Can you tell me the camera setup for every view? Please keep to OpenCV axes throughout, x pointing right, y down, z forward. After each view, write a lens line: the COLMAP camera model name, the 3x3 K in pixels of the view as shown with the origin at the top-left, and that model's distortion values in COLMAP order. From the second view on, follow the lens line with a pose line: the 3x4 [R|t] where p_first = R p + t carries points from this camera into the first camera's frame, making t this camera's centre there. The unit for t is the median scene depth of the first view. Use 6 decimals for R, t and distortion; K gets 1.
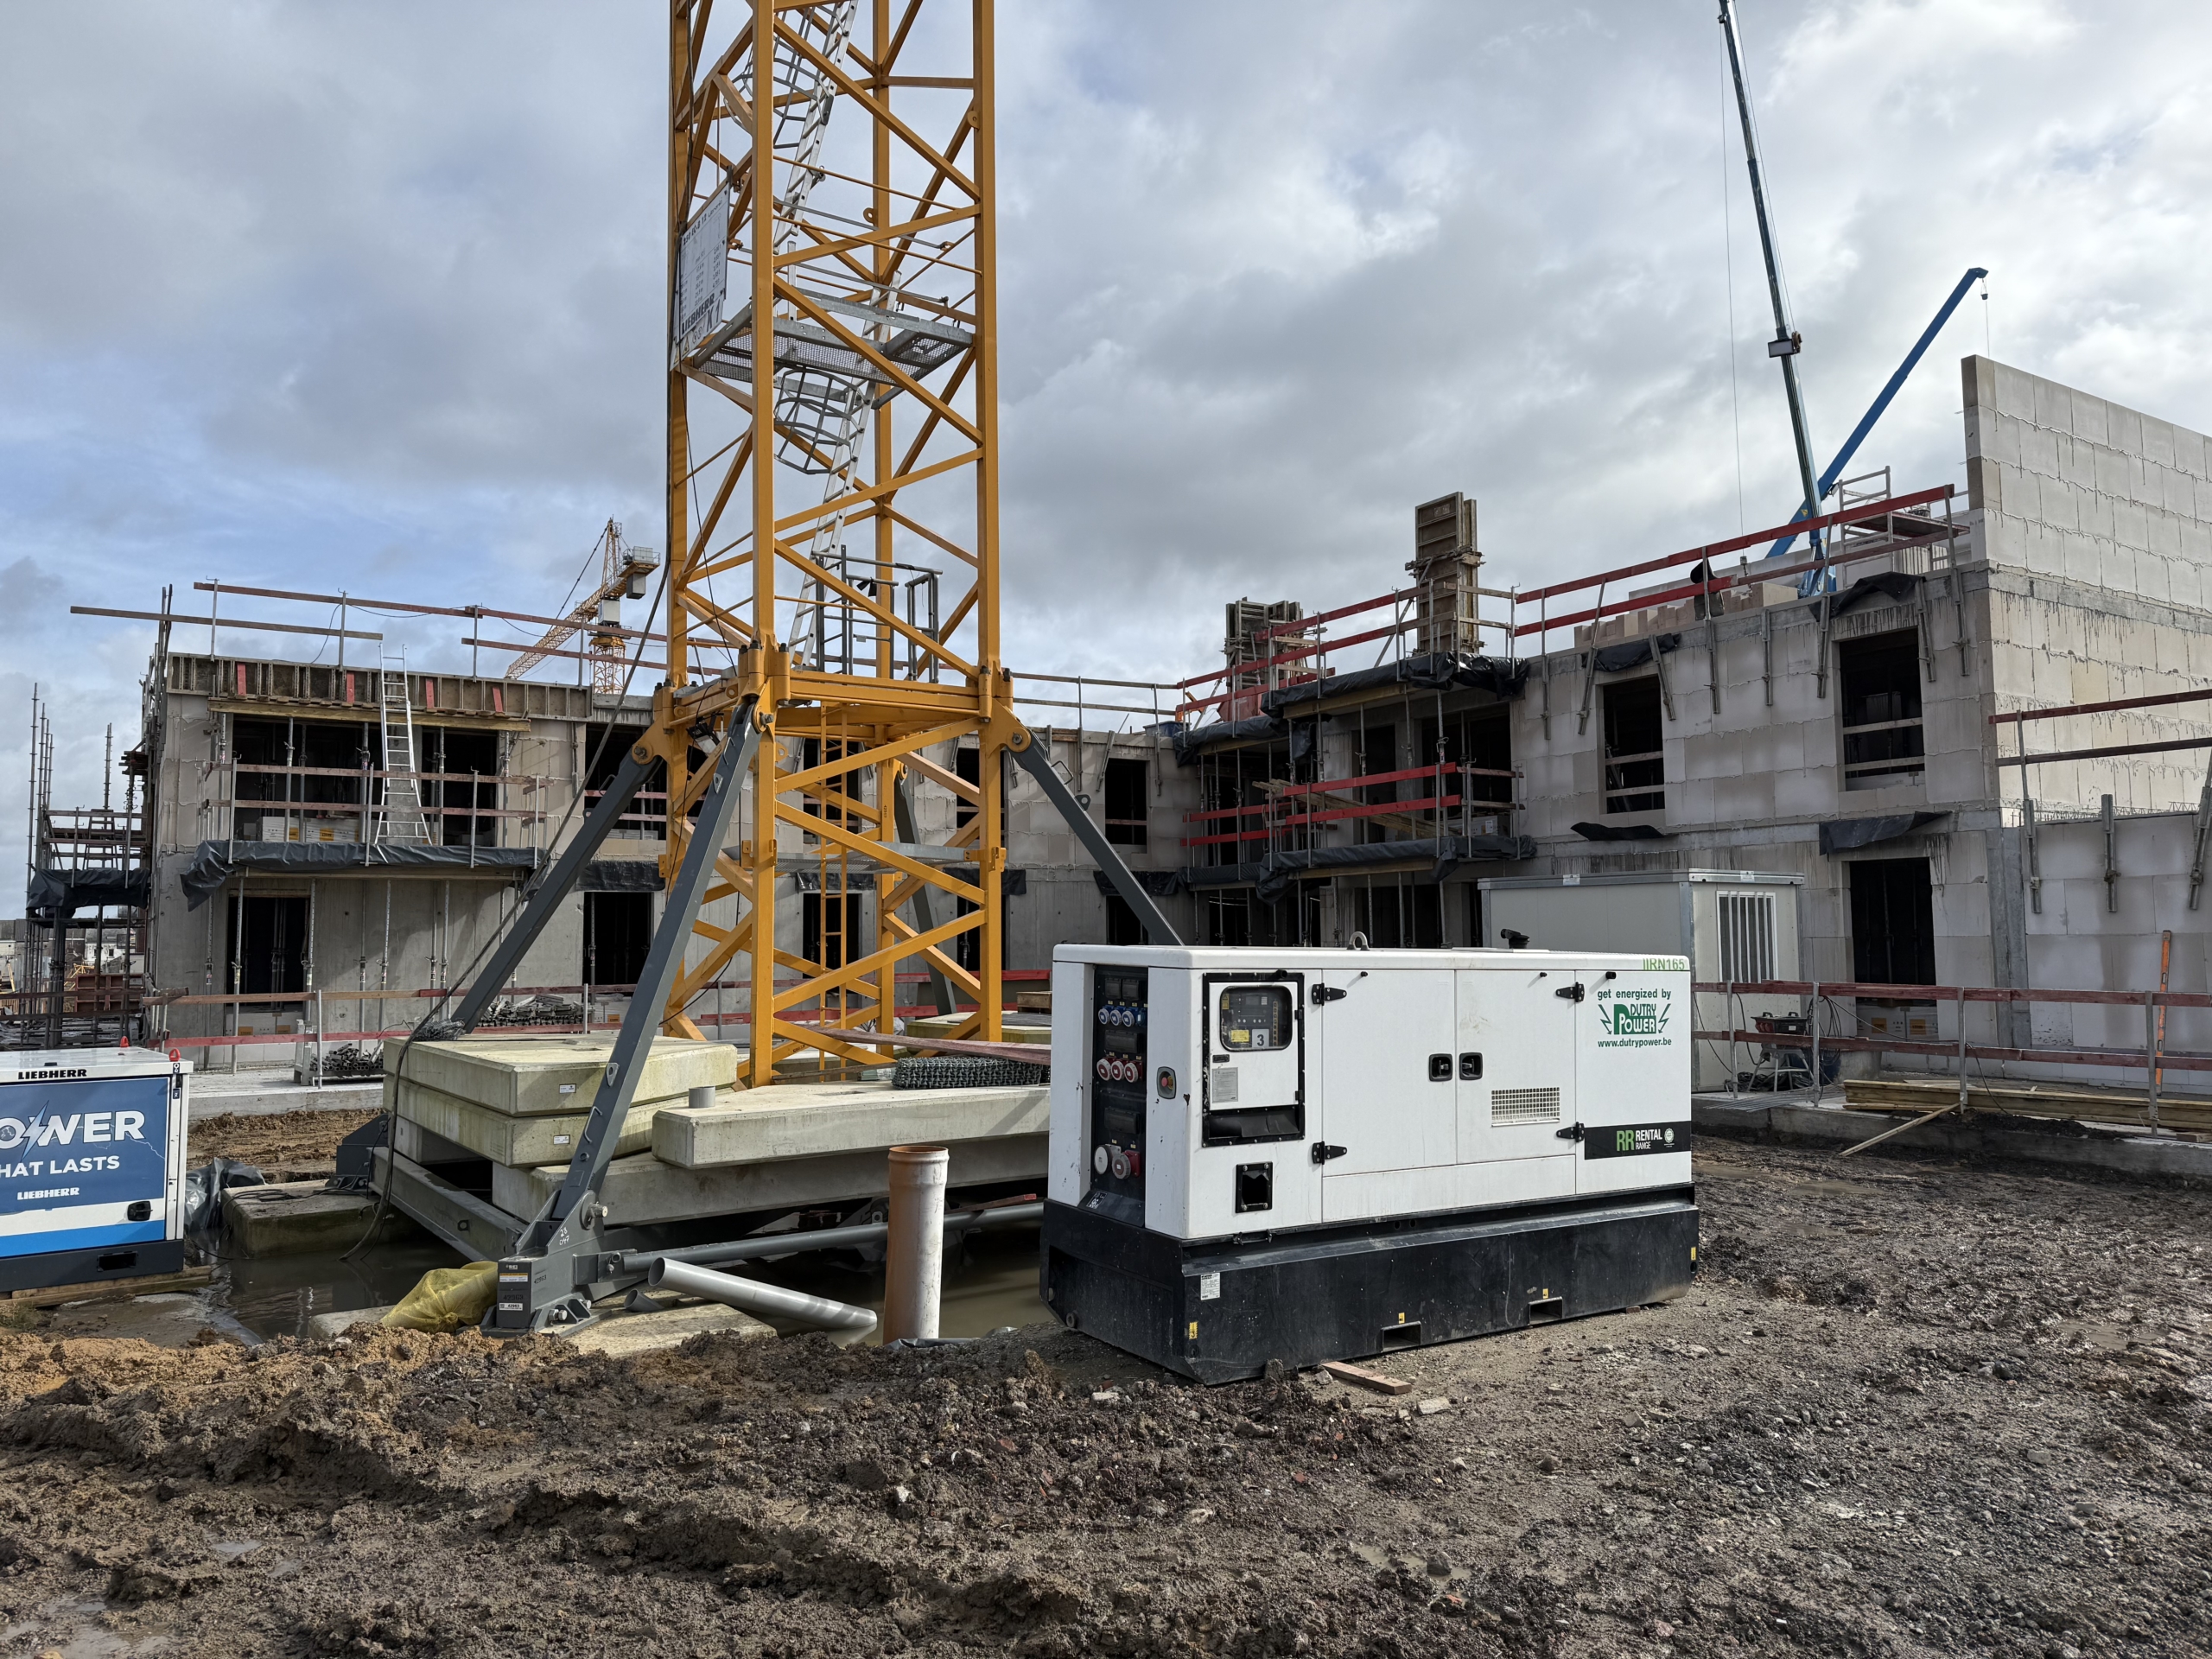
lens RADIAL K [[1545.5, 0, 1087.9], [0, 1545.5, 811.6], [0, 0, 1]] dist [0.087617, -0.106781]
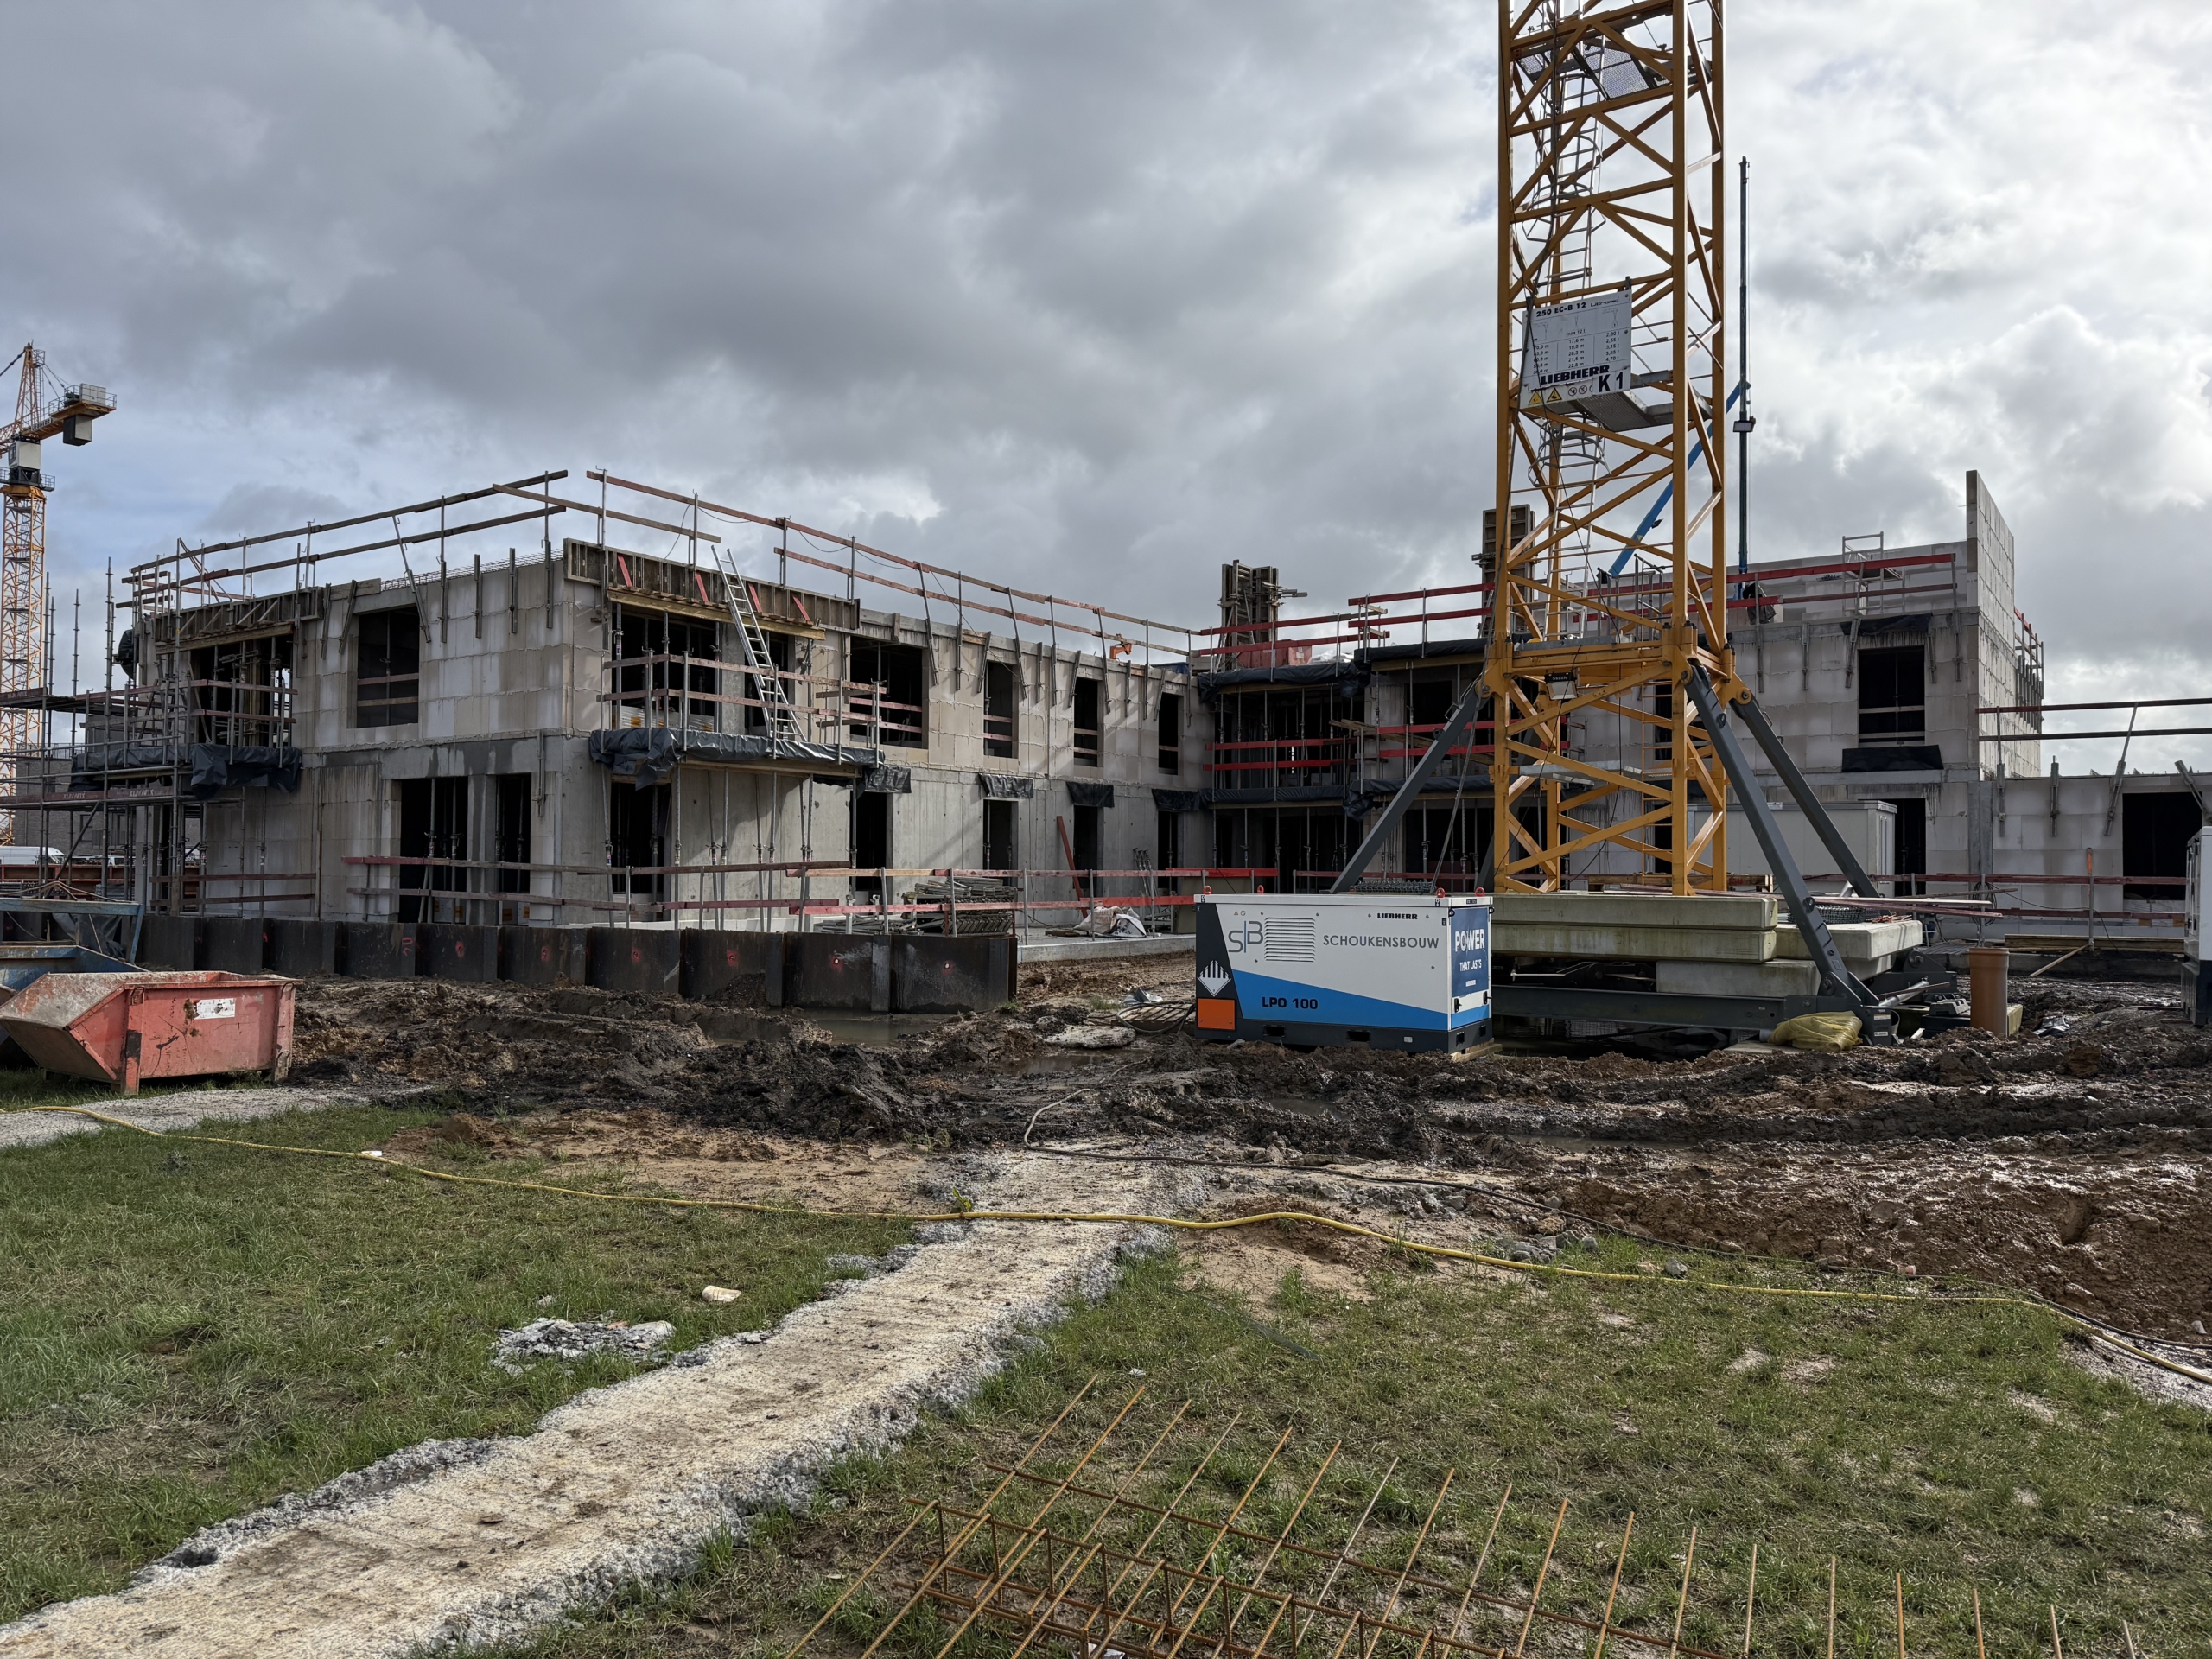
lens RADIAL K [[1545.5, 0, 1084.0], [0, 1545.5, 834.7], [0, 0, 1]] dist [0.087617, -0.106781]
pose [[0.921168, 0.025854, 0.388306, -0.632030], [-0.049304, 0.997504, 0.050548, 0.021272], [-0.386030, -0.065709, 0.920143, -0.069545]]
